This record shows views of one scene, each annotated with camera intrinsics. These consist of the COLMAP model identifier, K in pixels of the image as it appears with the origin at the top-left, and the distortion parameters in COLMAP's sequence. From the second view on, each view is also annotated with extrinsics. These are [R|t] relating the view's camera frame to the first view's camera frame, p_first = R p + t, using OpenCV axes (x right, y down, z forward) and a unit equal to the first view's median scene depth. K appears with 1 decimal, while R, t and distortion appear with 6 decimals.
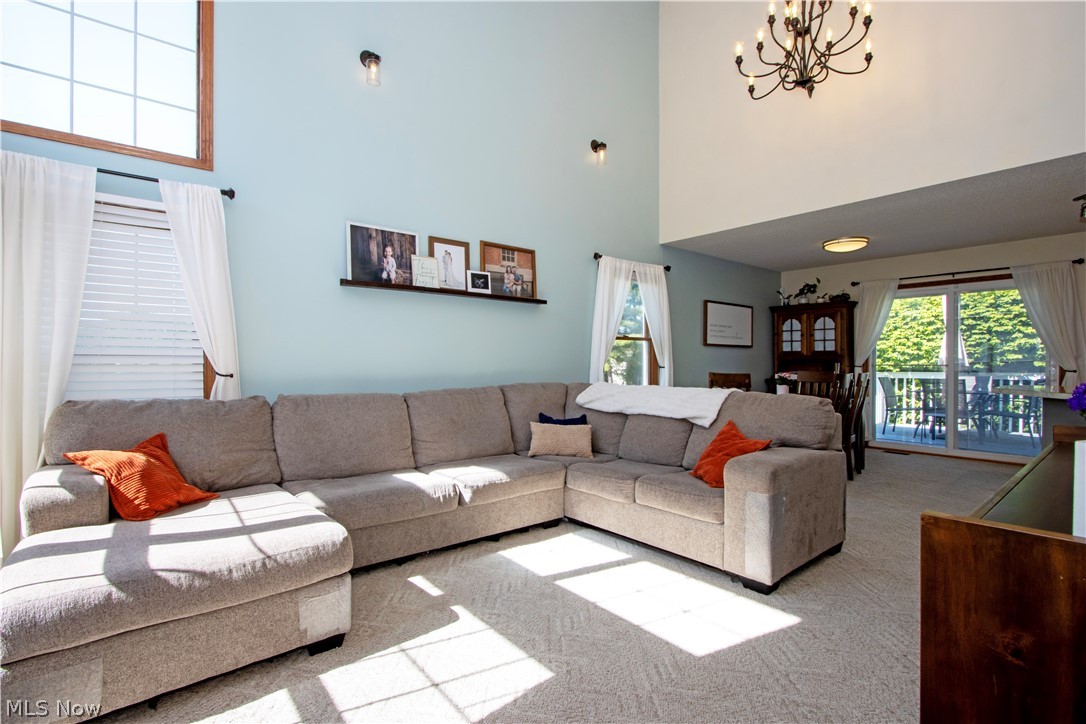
lens RADIAL K [[501.4, 0, 538.7], [0, 501.4, 363.1], [0, 0, 1]] dist [-0.019815, 0.004223]
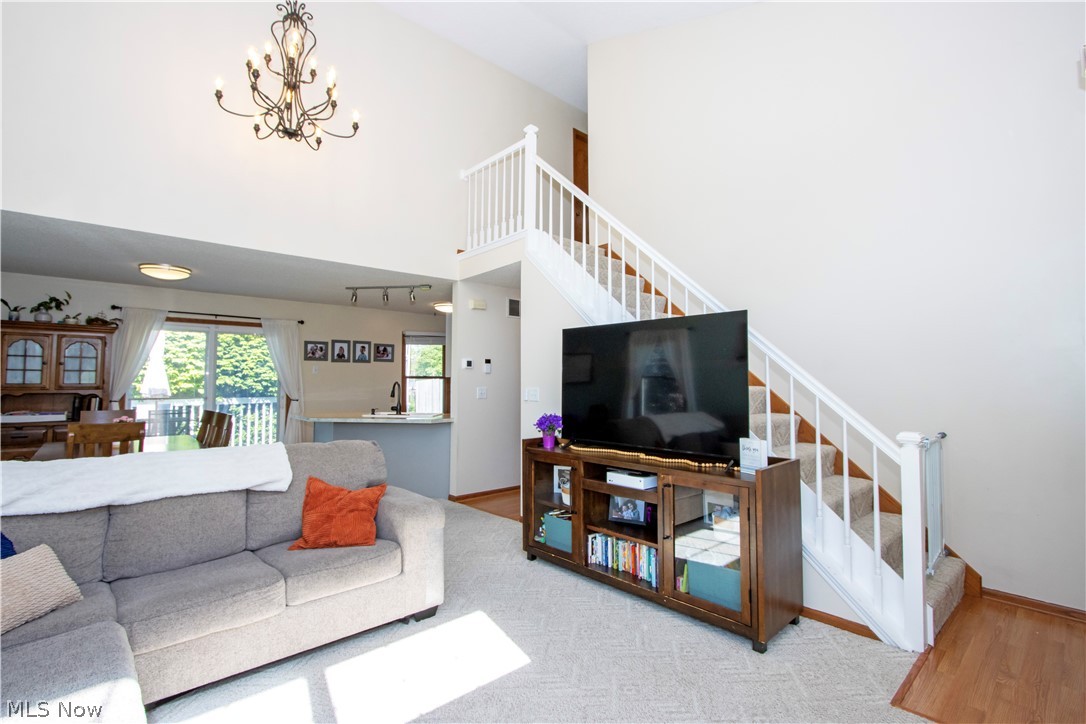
lens RADIAL K [[501.4, 0, 536.0], [0, 501.4, 359.5], [0, 0, 1]] dist [-0.019815, 0.004223]
pose [[-0.048205, 0.039582, 0.998053, -0.278713], [0.003064, 0.999216, -0.039481, -0.031498], [-0.998833, 0.001155, -0.048289, 0.309246]]
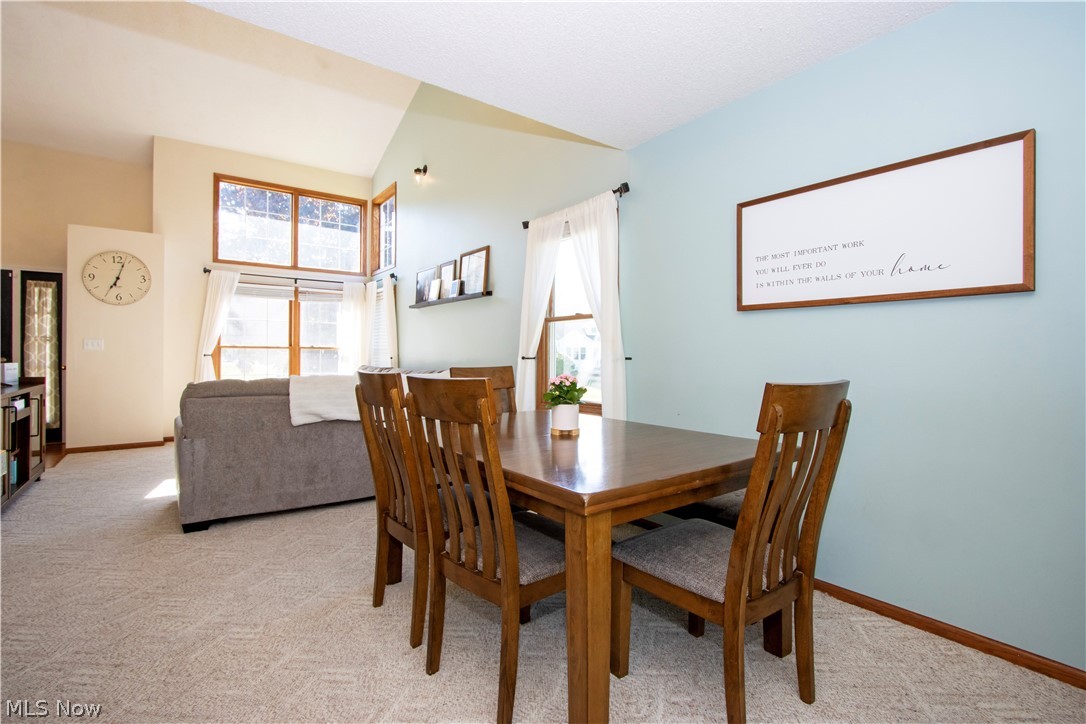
lens RADIAL K [[501.4, 0, 539.2], [0, 501.4, 354.3], [0, 0, 1]] dist [-0.019815, 0.004223]
pose [[-0.039446, -0.000110, -0.999222, 0.737741], [-0.004283, 0.999991, 0.000059, 0.002875], [0.999213, 0.004282, -0.039446, 0.814472]]
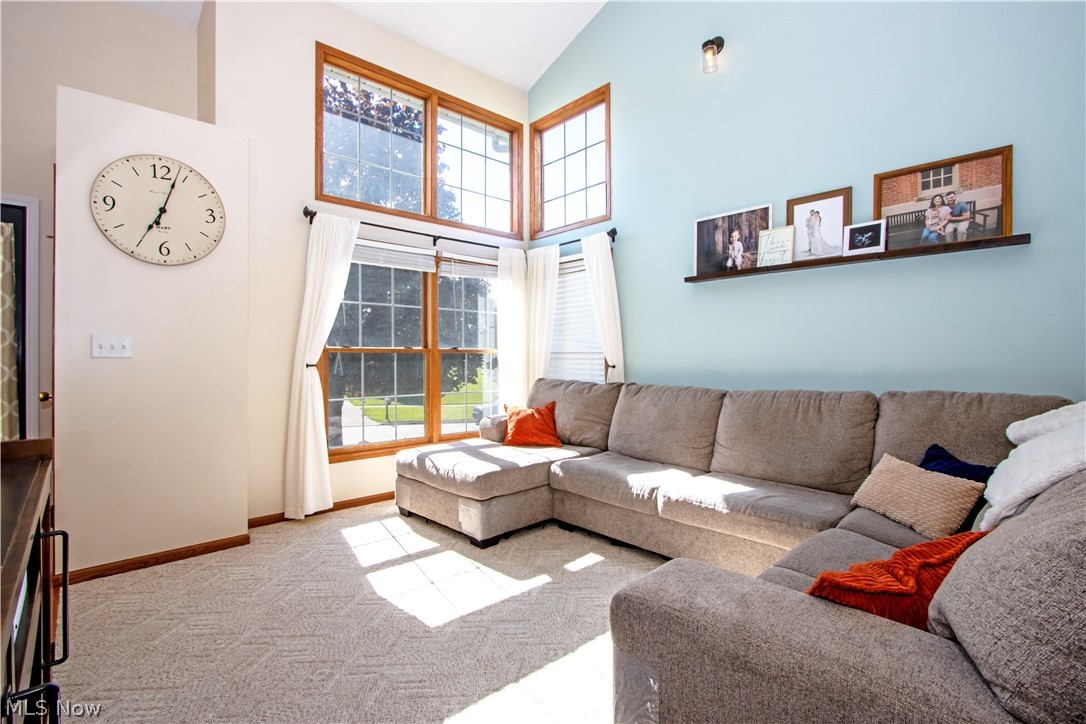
lens RADIAL K [[501.4, 0, 537.7], [0, 501.4, 354.5], [0, 0, 1]] dist [-0.019815, 0.004223]
pose [[0.066692, -0.003465, -0.997768, 0.339436], [0.003489, 0.999989, -0.003239, -0.001765], [0.997767, -0.003266, 0.066704, 0.328120]]
